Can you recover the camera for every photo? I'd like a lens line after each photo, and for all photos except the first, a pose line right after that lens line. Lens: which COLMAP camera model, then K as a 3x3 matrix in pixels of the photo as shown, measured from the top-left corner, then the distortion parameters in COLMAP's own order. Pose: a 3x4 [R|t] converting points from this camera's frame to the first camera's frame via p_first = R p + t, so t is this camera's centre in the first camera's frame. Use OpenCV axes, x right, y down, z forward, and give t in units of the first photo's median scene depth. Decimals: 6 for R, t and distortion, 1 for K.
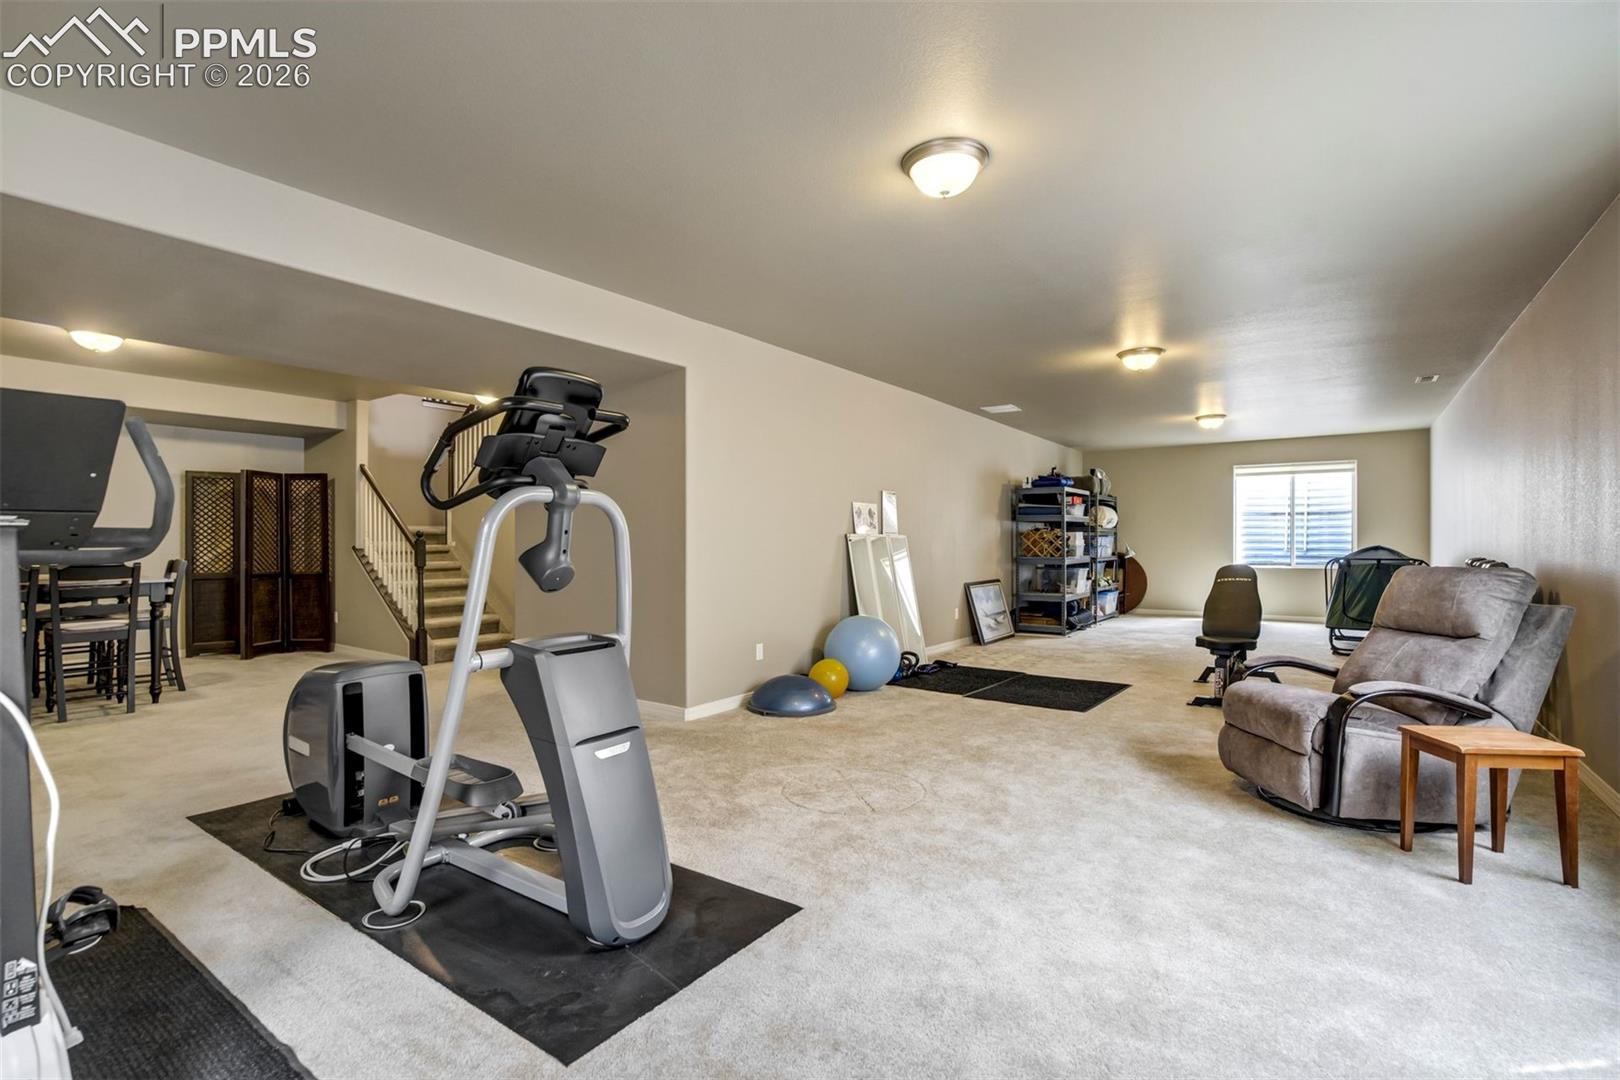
lens RADIAL K [[762.6, 0, 806.7], [0, 762.6, 539.0], [0, 0, 1]] dist [-0.033885, 0.010018]
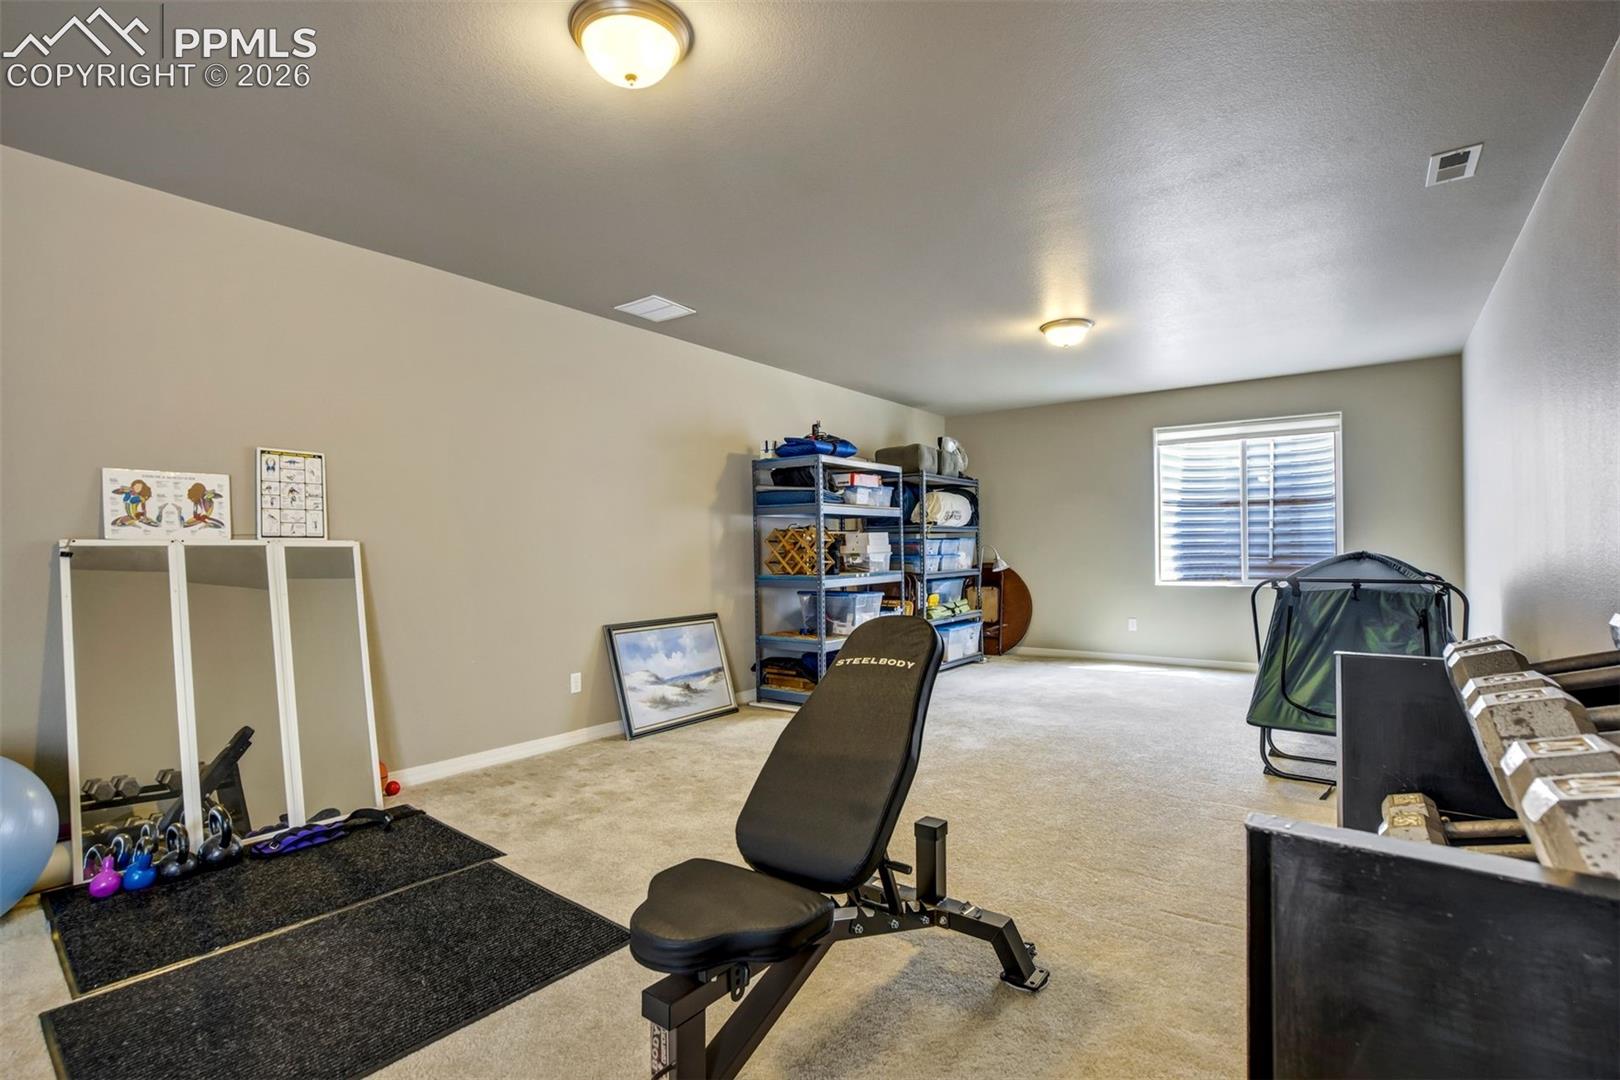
lens RADIAL K [[762.6, 0, 813.4], [0, 762.6, 547.6], [0, 0, 1]] dist [-0.033885, 0.010018]
pose [[0.999744, -0.009410, -0.020586, 0.333168], [0.009483, 0.999949, 0.003488, 0.000221], [0.020552, -0.003683, 0.999782, 0.400659]]
